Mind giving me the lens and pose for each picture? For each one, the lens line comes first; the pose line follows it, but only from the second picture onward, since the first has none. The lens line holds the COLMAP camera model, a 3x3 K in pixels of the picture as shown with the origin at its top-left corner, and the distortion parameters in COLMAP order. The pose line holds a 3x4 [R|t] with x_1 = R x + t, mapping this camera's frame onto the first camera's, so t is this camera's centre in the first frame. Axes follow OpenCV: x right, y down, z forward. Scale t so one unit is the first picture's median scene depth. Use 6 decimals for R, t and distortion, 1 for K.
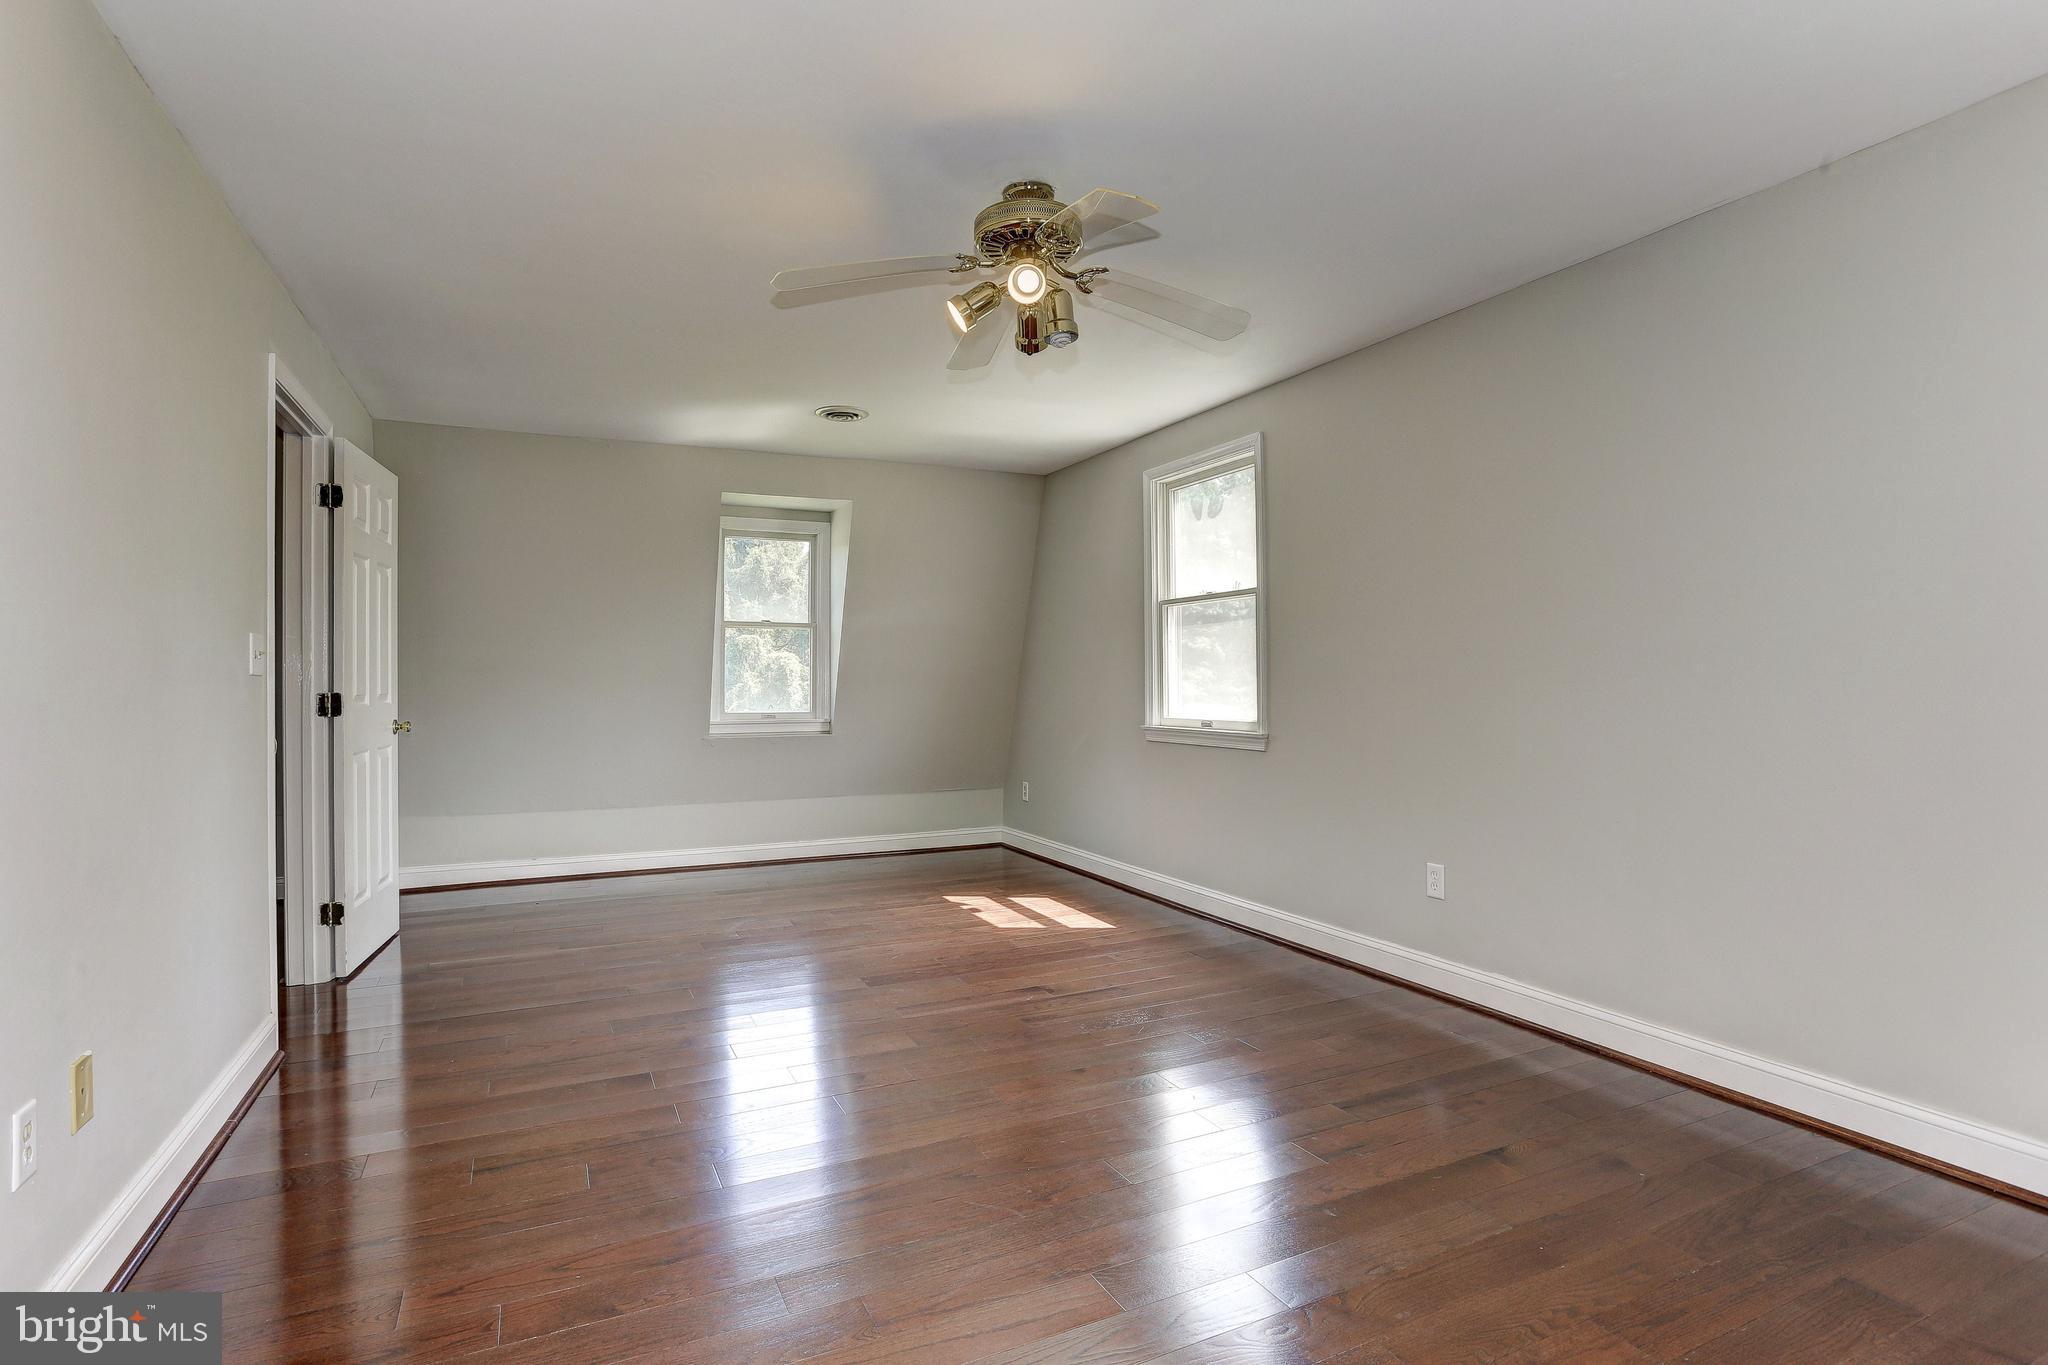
lens RADIAL K [[1002.3, 0, 1012.0], [0, 1002.3, 678.6], [0, 0, 1]] dist [-0.068927, 0.034390]
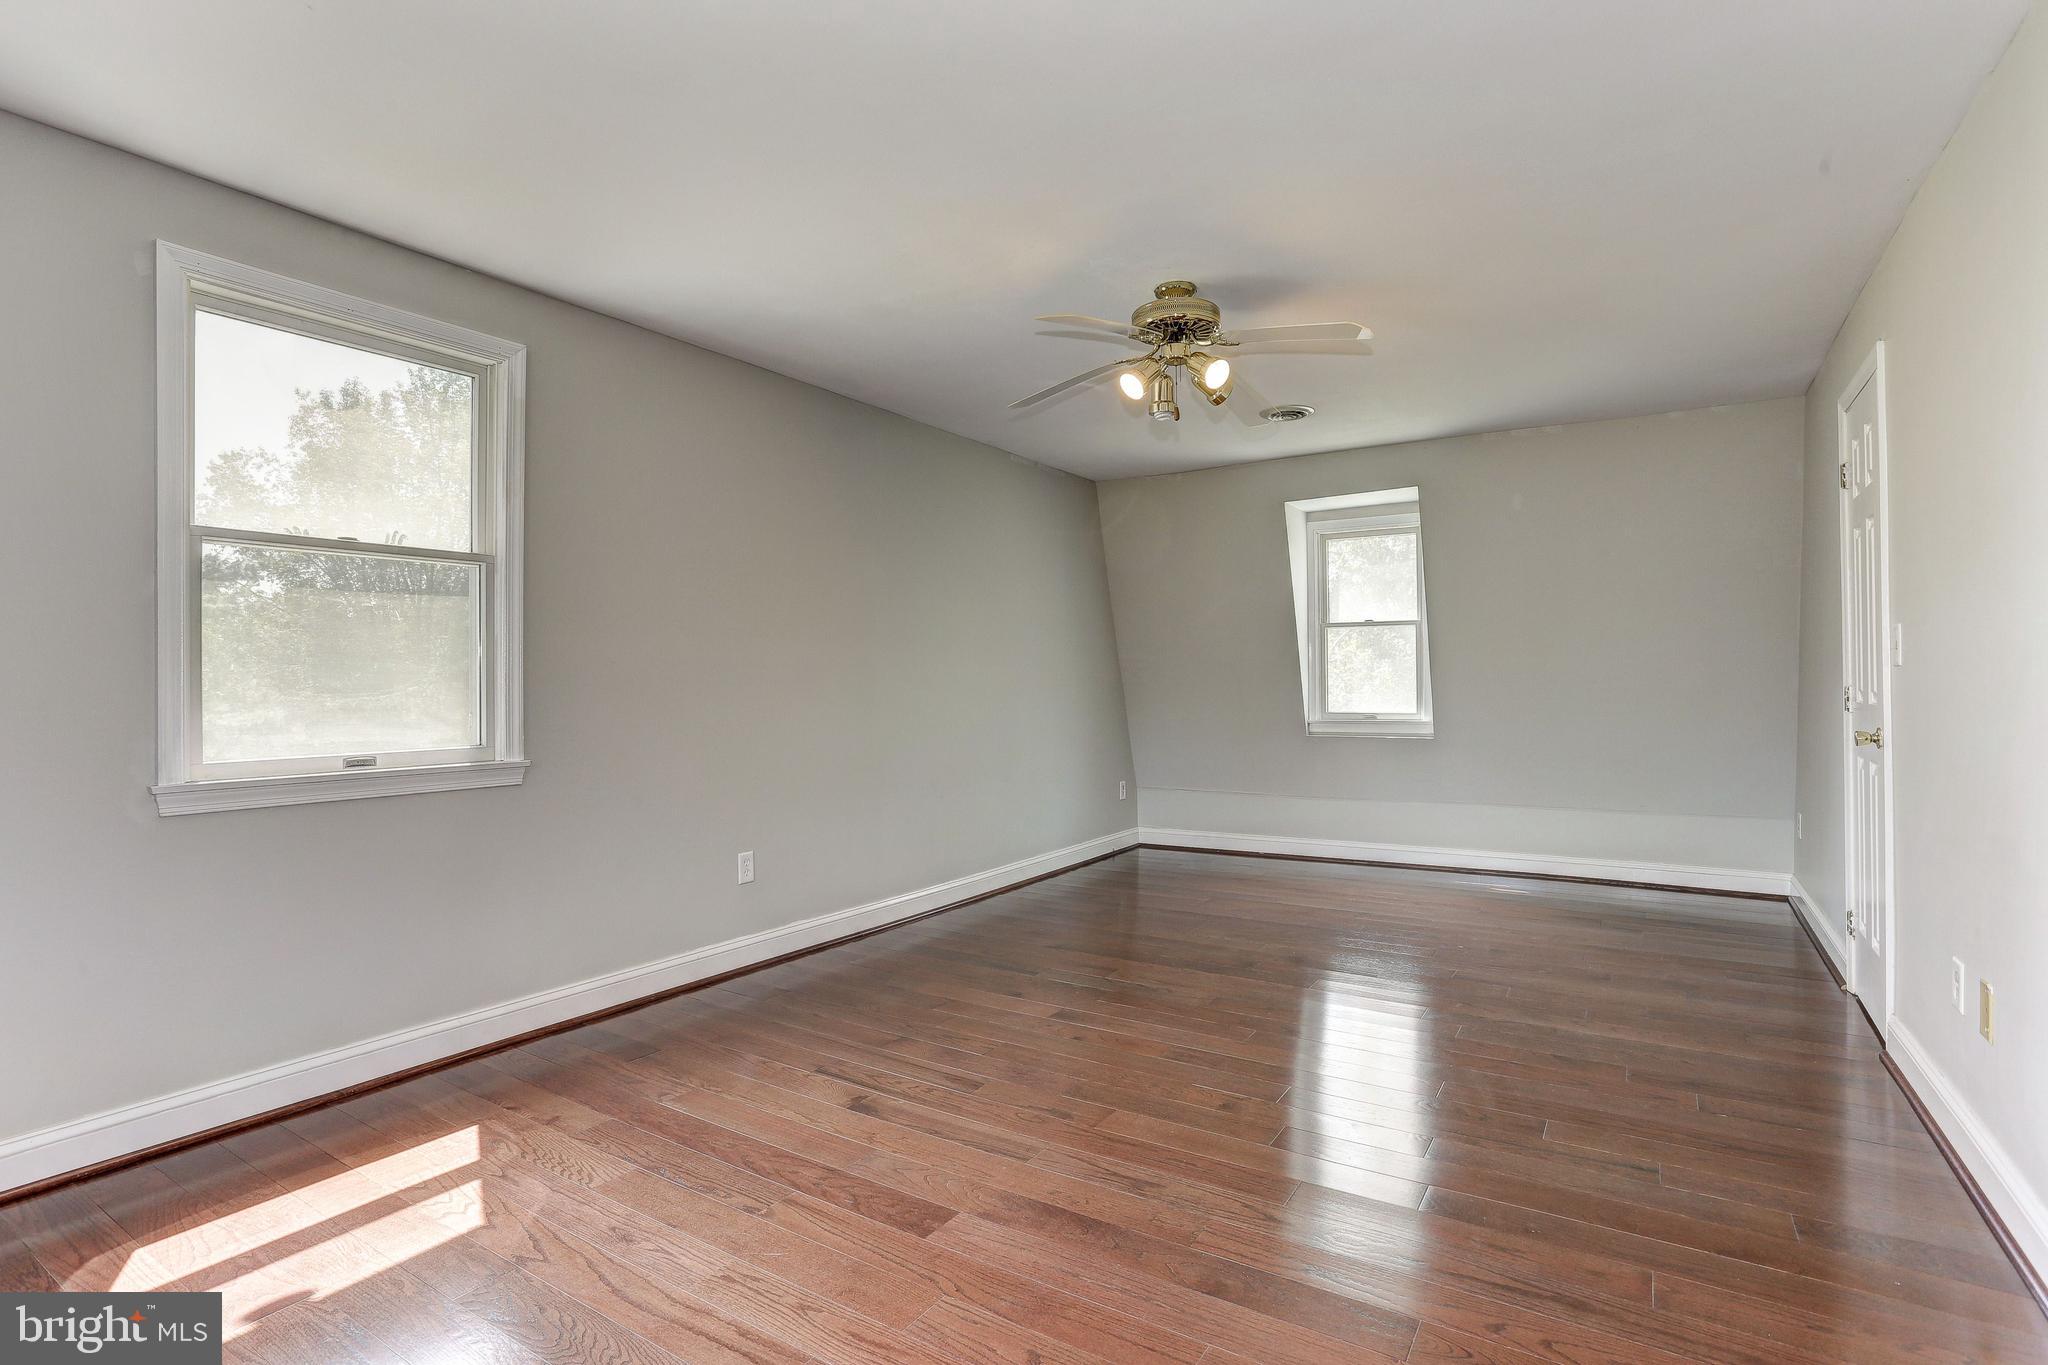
lens RADIAL K [[1002.3, 0, 1012.0], [0, 1002.3, 678.6], [0, 0, 1]] dist [-0.068927, 0.034390]
pose [[-0.520268, 0.016255, 0.853848, -0.619846], [0.009686, 0.999867, -0.013133, 0.009404], [-0.853948, 0.001438, -0.520356, 1.211139]]
